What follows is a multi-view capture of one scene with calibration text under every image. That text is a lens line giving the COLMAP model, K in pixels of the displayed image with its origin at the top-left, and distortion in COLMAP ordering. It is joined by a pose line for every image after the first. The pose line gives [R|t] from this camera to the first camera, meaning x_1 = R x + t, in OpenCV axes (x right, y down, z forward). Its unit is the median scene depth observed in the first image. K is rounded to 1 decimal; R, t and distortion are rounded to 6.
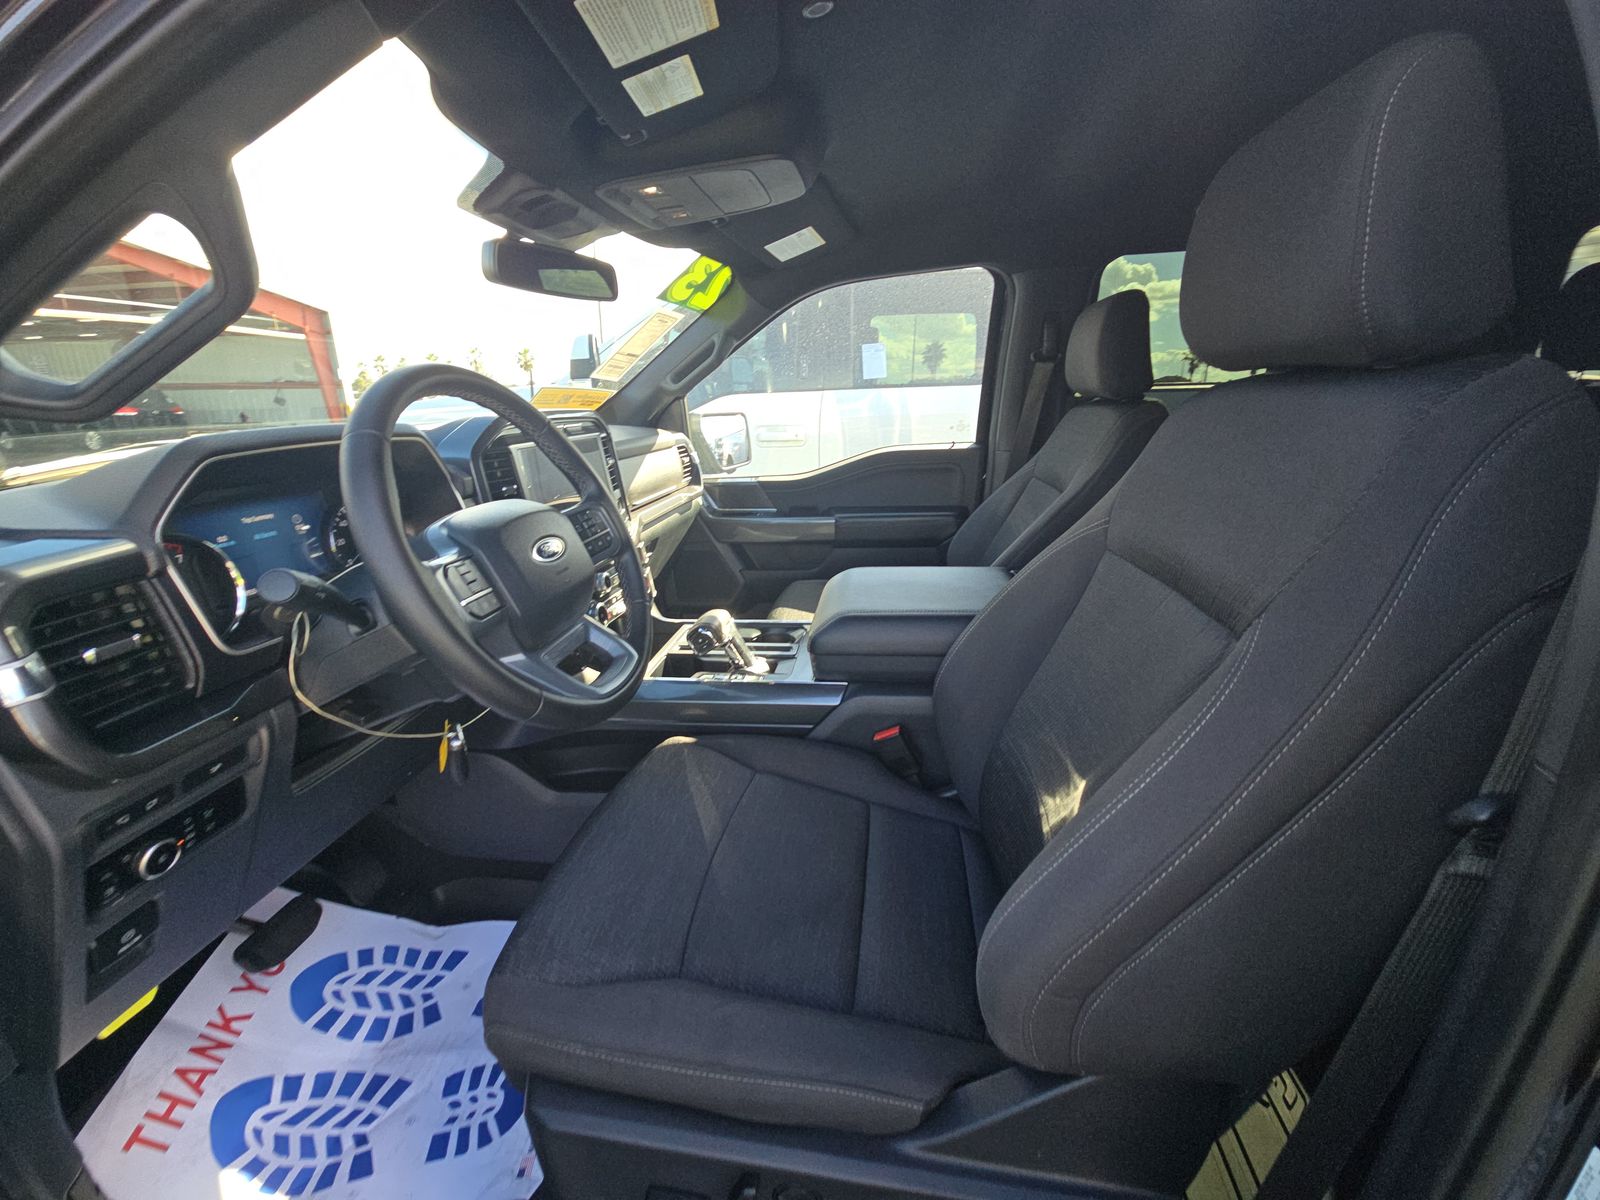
lens RADIAL K [[644.7, 0, 802.4], [0, 644.7, 591.9], [0, 0, 1]] dist [-0.000051, -0.000176]
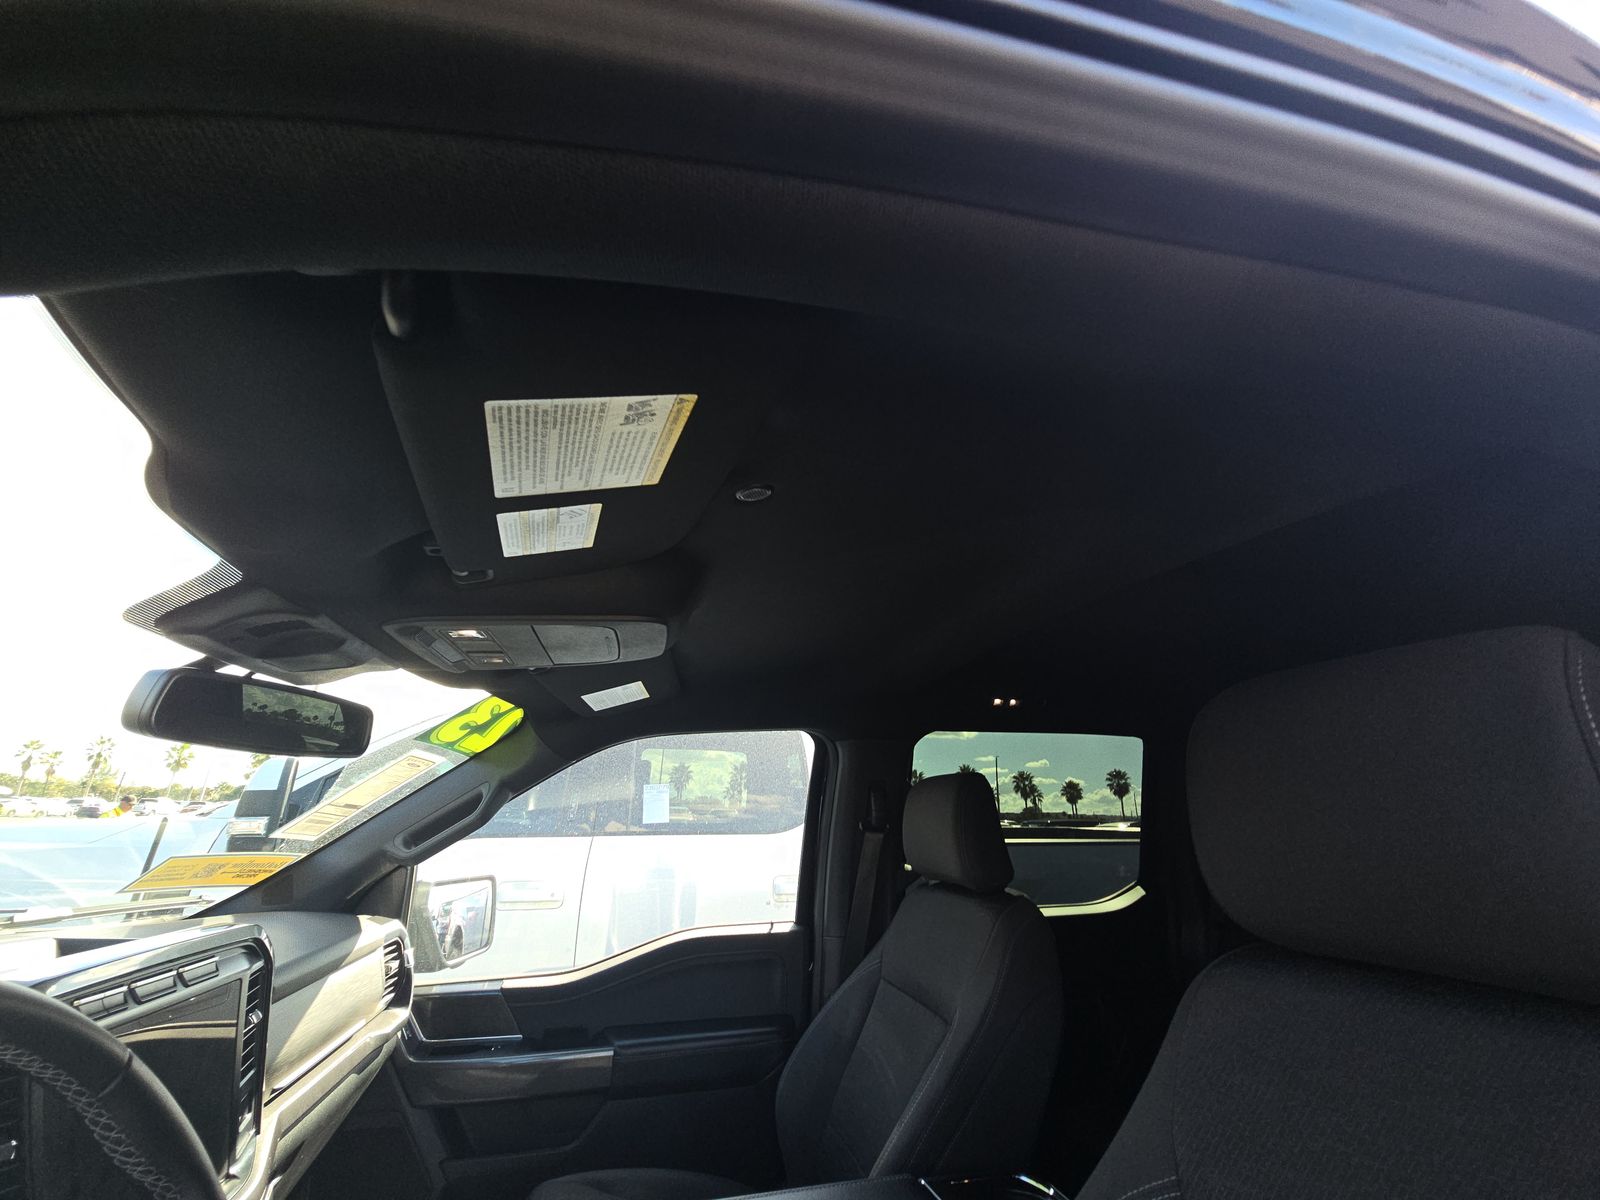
lens RADIAL K [[644.7, 0, 802.4], [0, 644.7, 591.9], [0, 0, 1]] dist [-0.000051, -0.000176]
pose [[0.931501, 0.145792, 0.333244, -0.074117], [0.078606, 0.813826, -0.575767, -0.114533], [-0.355145, 0.562523, 0.746619, 0.158304]]
